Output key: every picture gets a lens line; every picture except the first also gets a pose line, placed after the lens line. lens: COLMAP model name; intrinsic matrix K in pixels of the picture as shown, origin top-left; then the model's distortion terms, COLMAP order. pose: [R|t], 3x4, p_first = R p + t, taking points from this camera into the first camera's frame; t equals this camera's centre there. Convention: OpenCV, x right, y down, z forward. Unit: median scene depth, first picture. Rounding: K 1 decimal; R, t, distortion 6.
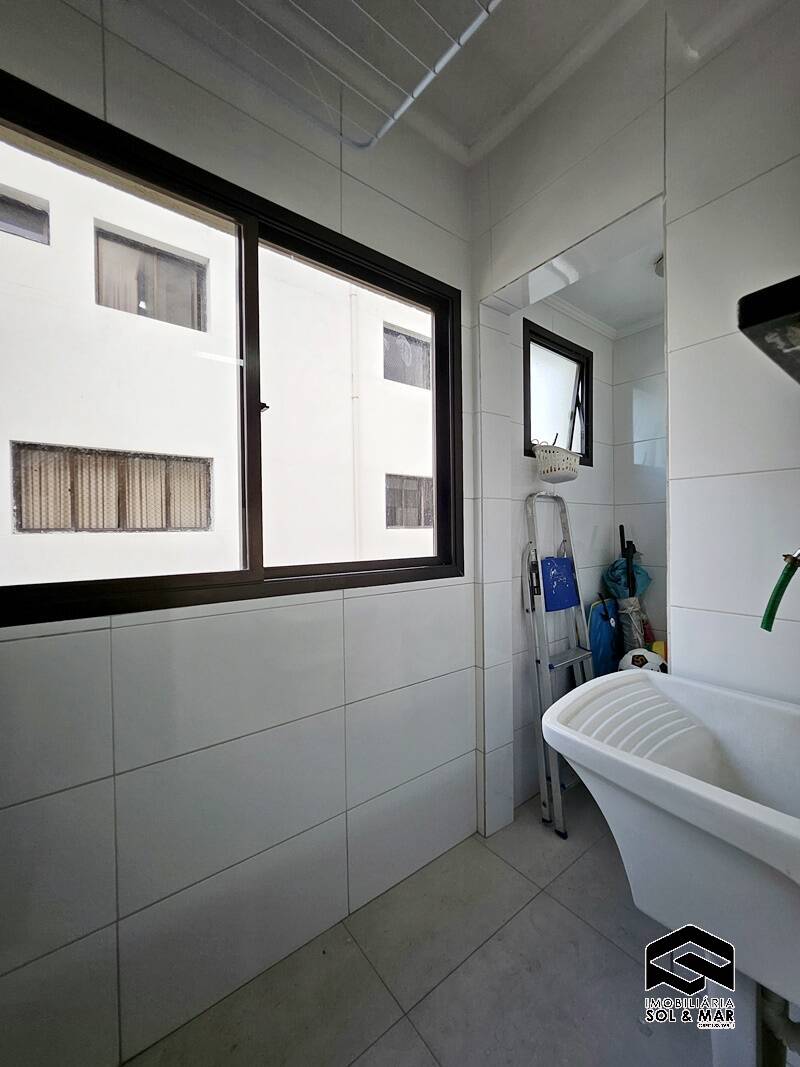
lens RADIAL K [[419.8, 0, 400.0], [0, 419.8, 532.6], [0, 0, 1]] dist [-0.002934, 0.000136]
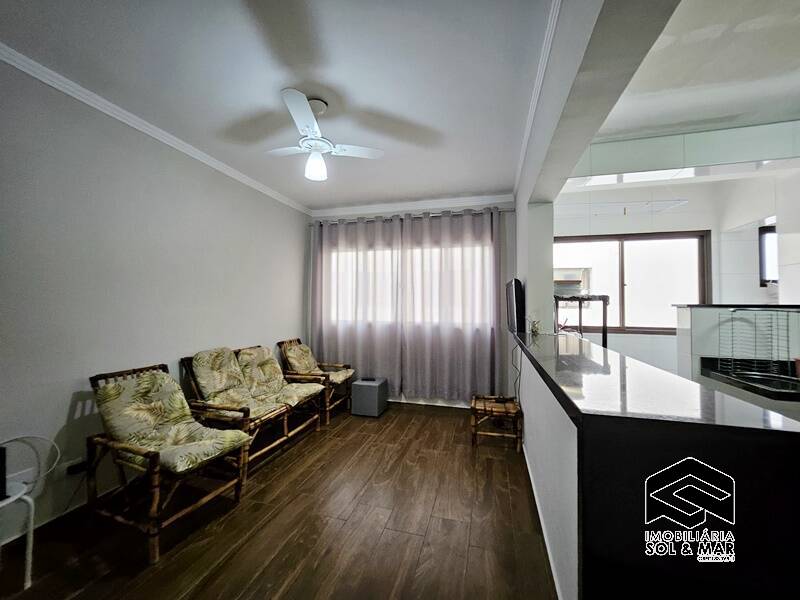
lens RADIAL K [[314.7, 0, 404.1], [0, 314.7, 295.0], [0, 0, 1]] dist [-0.002934, 0.000136]
pose [[0.596292, -0.005941, -0.802745, 0.503847], [-0.018408, 0.999608, -0.021071, -0.067156], [0.802556, 0.027342, 0.595949, -1.513986]]
